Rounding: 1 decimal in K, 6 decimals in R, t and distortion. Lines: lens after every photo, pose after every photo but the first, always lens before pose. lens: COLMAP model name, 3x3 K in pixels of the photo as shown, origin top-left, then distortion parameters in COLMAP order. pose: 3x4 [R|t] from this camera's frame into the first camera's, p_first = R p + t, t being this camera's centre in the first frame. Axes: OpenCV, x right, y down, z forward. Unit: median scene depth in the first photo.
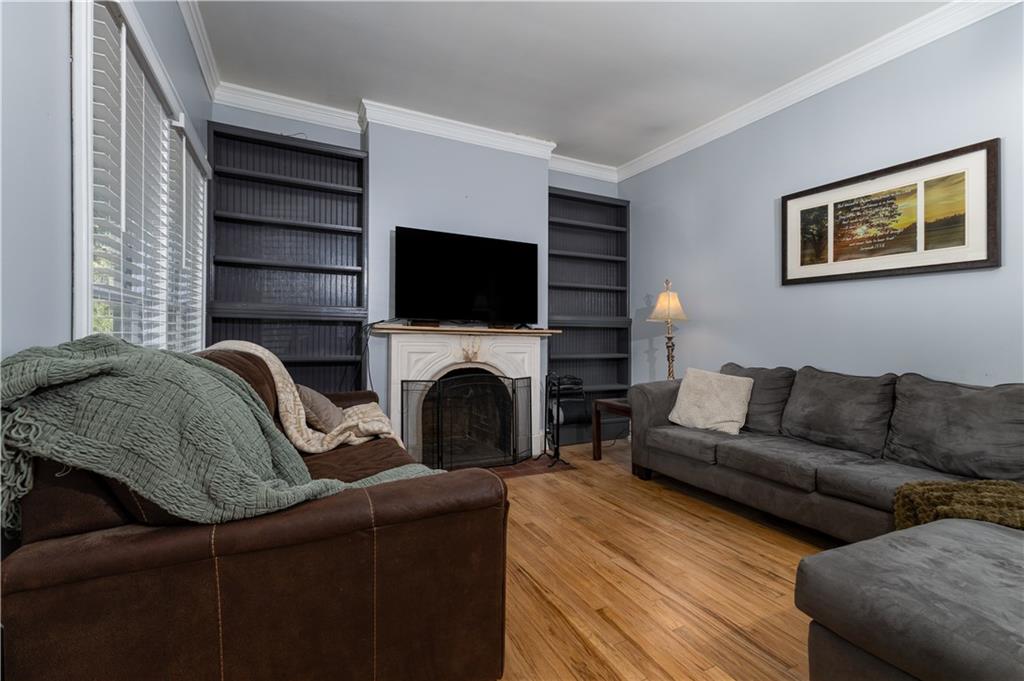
lens RADIAL K [[444.9, 0, 529.7], [0, 444.9, 329.1], [0, 0, 1]] dist [0.006082, 0.000151]
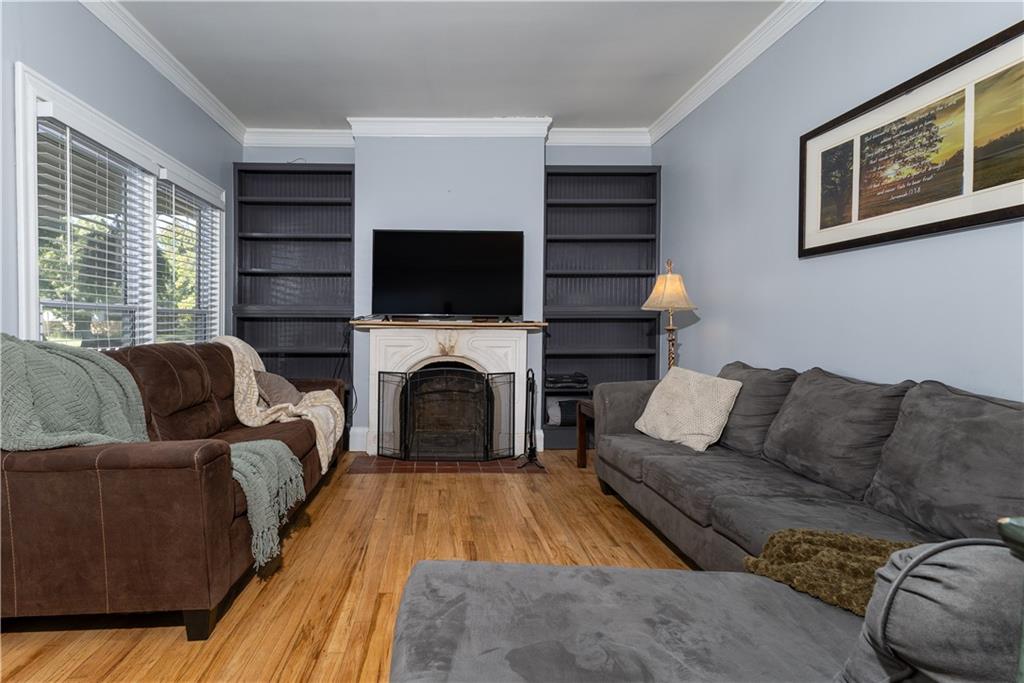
lens RADIAL K [[478.4, 0, 461.4], [0, 478.4, 327.6], [0, 0, 1]] dist [0.004207, 0.000314]
pose [[0.901194, -0.011019, -0.433276, 0.424549], [0.016616, 0.999820, 0.009135, 0.001072], [0.433097, -0.015432, 0.901215, 0.043311]]
